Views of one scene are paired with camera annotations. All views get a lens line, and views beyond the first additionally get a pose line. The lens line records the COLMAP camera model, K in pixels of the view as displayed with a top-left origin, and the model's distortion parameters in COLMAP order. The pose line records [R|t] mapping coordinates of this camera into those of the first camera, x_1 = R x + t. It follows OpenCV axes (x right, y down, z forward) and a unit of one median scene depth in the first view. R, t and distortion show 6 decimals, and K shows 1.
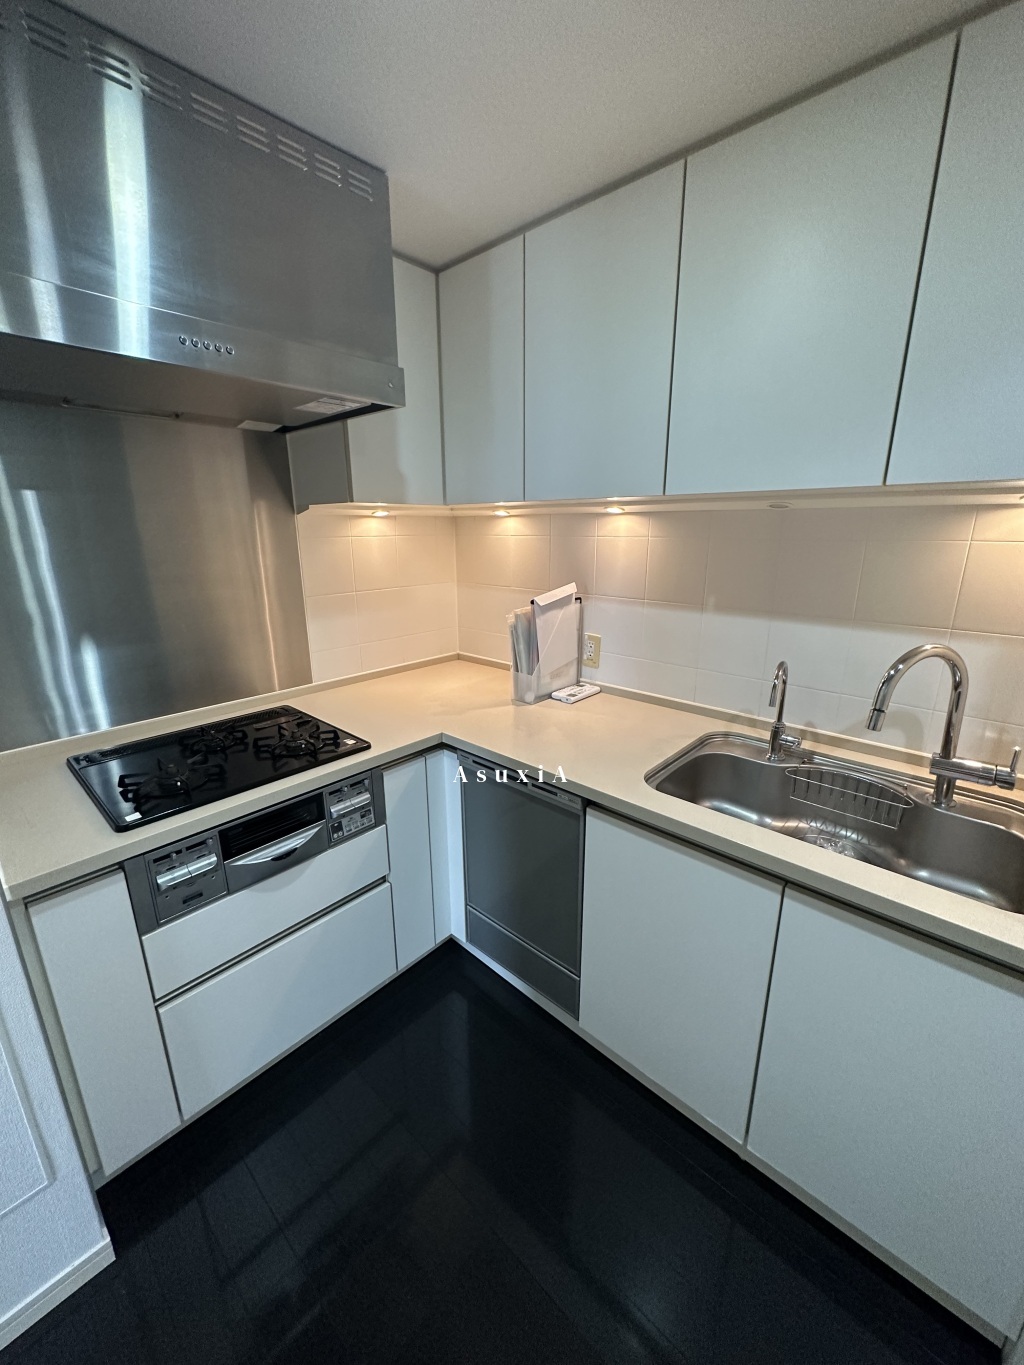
lens RADIAL K [[550.9, 0, 513.7], [0, 550.9, 681.8], [0, 0, 1]] dist [-0.001184, 0.000365]
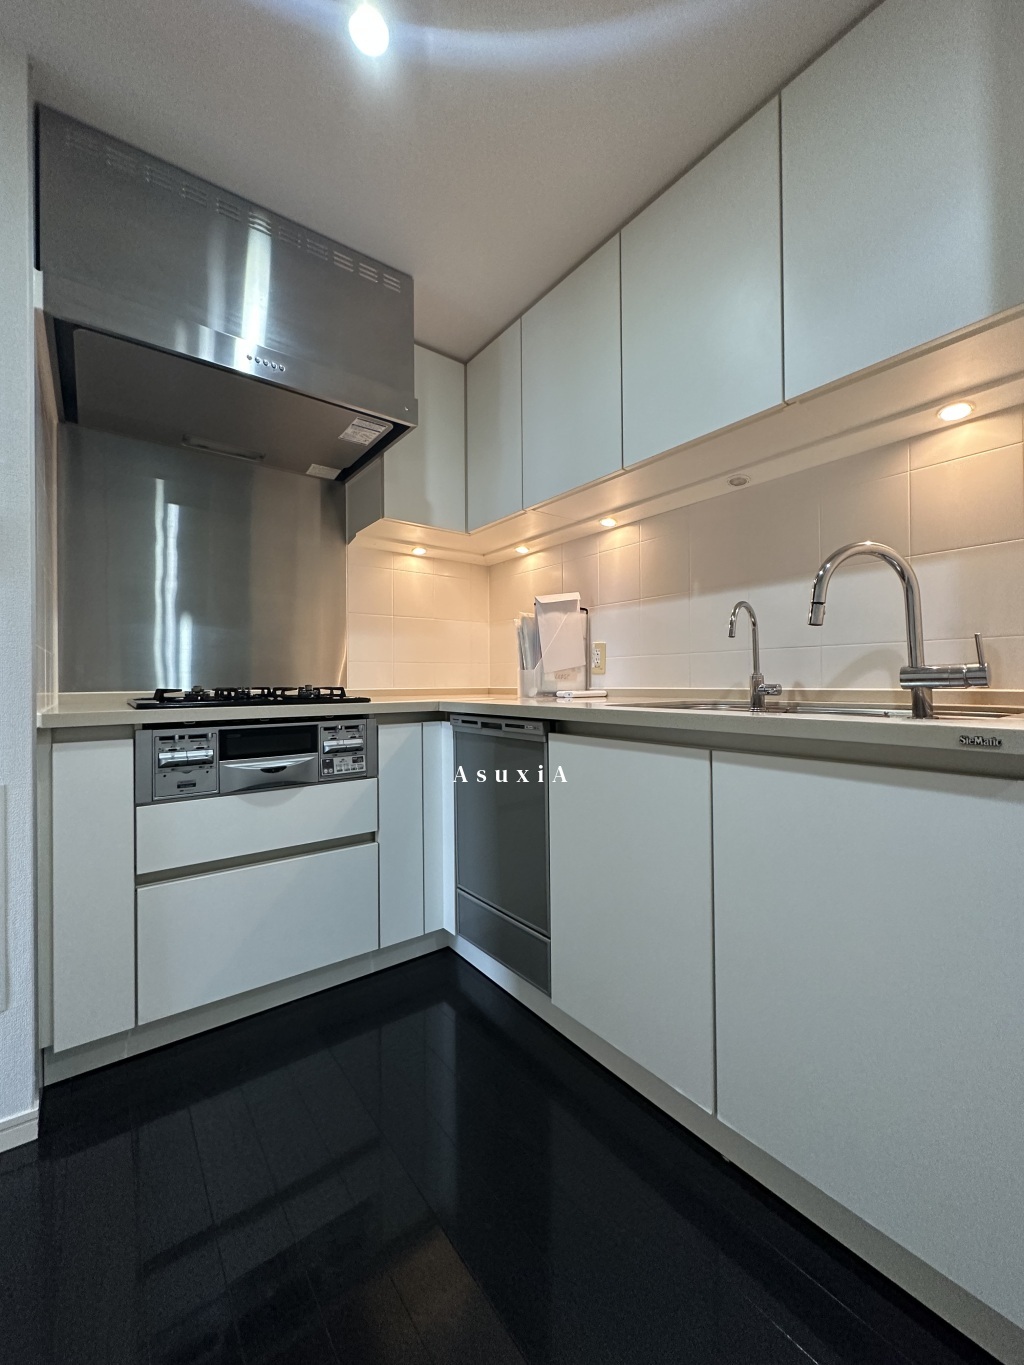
lens RADIAL K [[550.9, 0, 514.7], [0, 550.9, 685.2], [0, 0, 1]] dist [-0.001184, 0.000365]
pose [[0.984072, -0.004760, -0.177704, 0.216842], [-0.044657, 0.960966, -0.273039, 0.364563], [0.172067, 0.276625, 0.945448, -0.007219]]
